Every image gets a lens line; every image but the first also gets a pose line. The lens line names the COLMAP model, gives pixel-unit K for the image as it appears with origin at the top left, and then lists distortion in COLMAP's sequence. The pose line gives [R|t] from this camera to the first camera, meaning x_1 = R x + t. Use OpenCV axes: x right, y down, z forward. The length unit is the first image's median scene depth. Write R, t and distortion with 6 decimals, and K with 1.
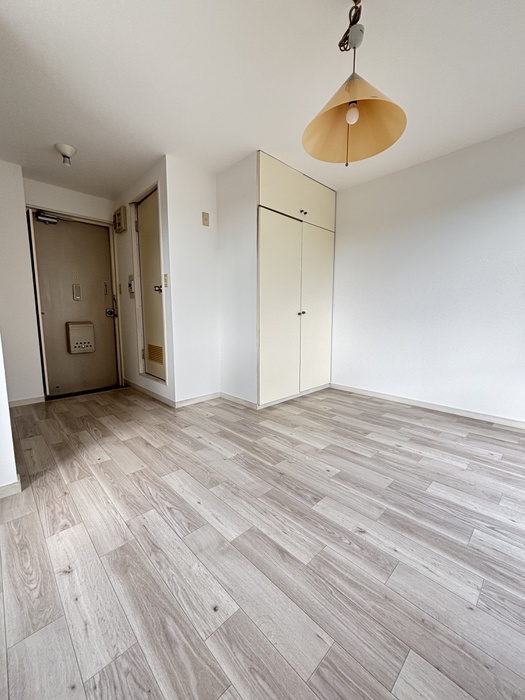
lens RADIAL K [[282.8, 0, 260.8], [0, 282.8, 352.0], [0, 0, 1]] dist [0.000606, -0.000524]
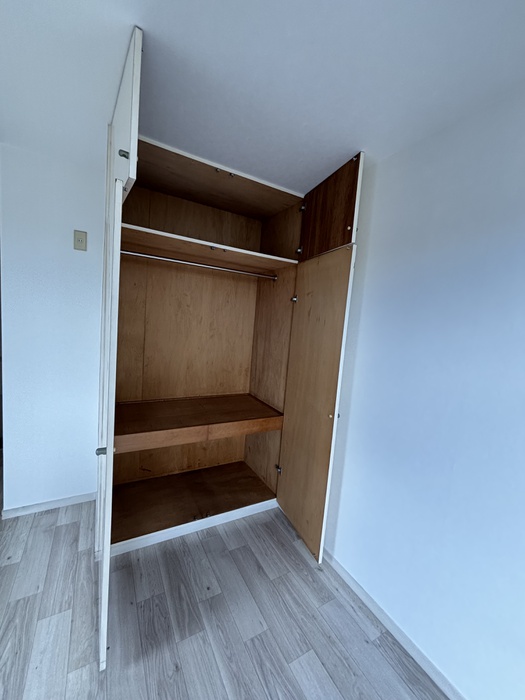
lens RADIAL K [[282.8, 0, 259.9], [0, 282.8, 345.1], [0, 0, 1]] dist [0.000606, -0.000524]
pose [[0.965657, 0.105574, -0.237406, 0.382226], [-0.115598, 0.992882, -0.028664, -0.522874], [0.232690, 0.055123, 0.970988, -0.648662]]
